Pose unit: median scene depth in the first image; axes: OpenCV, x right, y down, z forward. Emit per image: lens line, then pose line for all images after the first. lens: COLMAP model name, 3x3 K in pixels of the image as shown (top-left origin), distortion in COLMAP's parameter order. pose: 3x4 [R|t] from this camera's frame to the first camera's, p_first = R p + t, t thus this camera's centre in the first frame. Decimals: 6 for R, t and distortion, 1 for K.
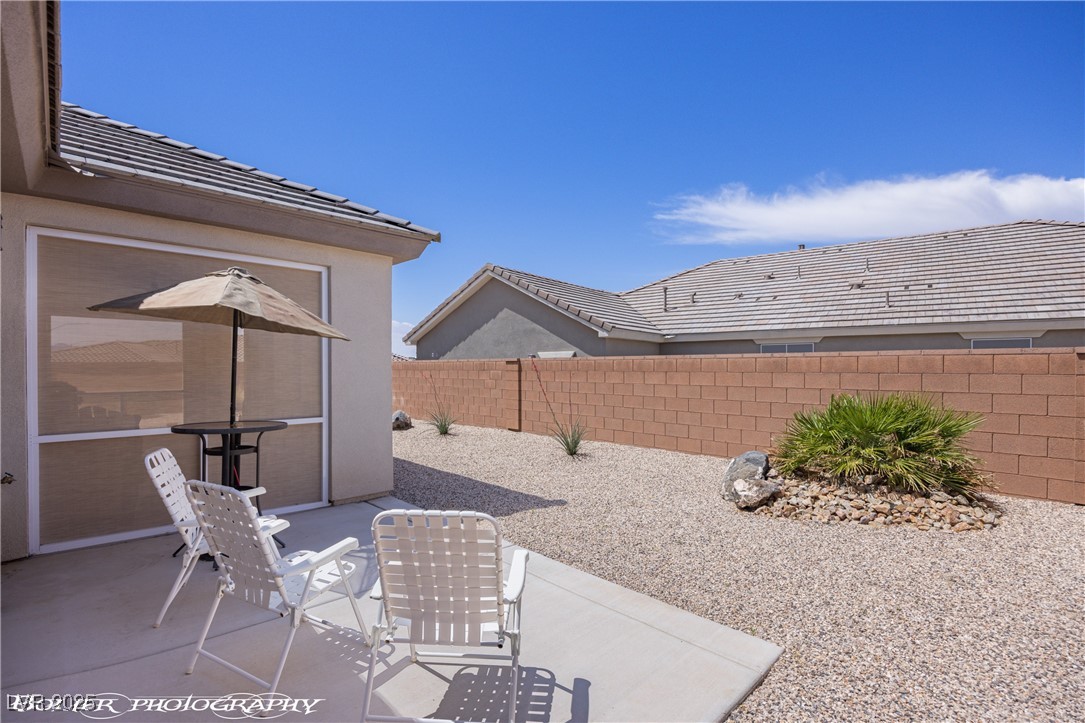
lens RADIAL K [[491.7, 0, 529.8], [0, 491.7, 366.9], [0, 0, 1]] dist [-0.013764, 0.000542]
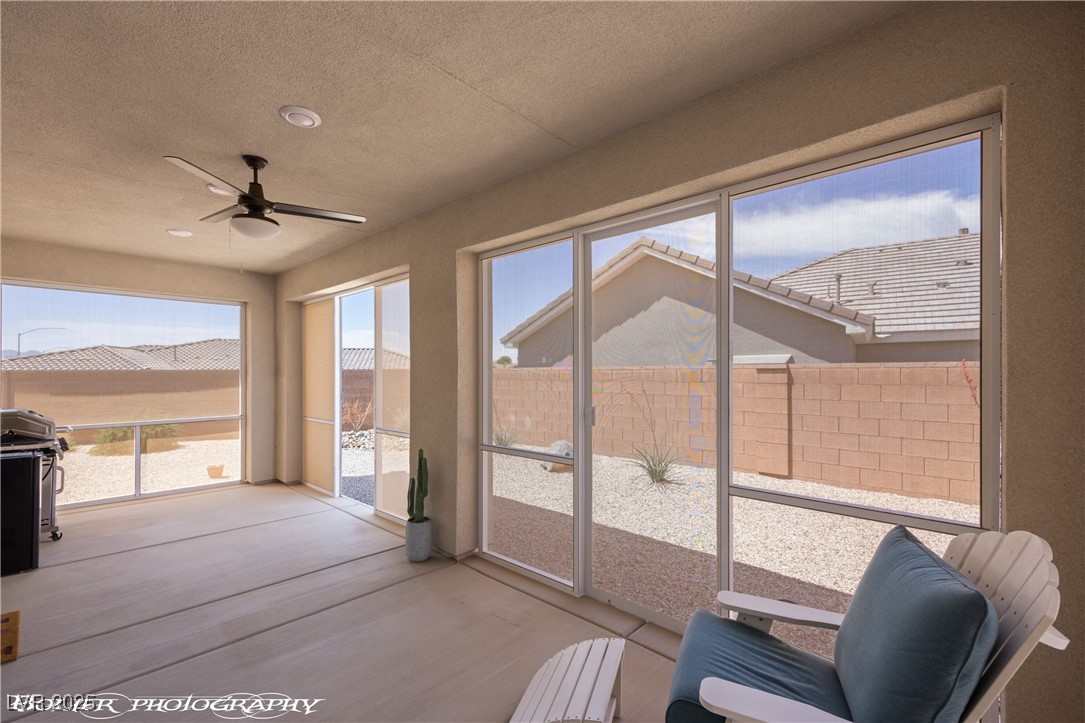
lens RADIAL K [[459.9, 0, 539.7], [0, 459.9, 374.7], [0, 0, 1]] dist [0.014017, 0.000005]
pose [[0.998493, -0.000136, 0.054888, -0.330666], [0.000020, 0.999998, 0.002108, -0.004250], [-0.054888, -0.002104, 0.998490, 0.366576]]
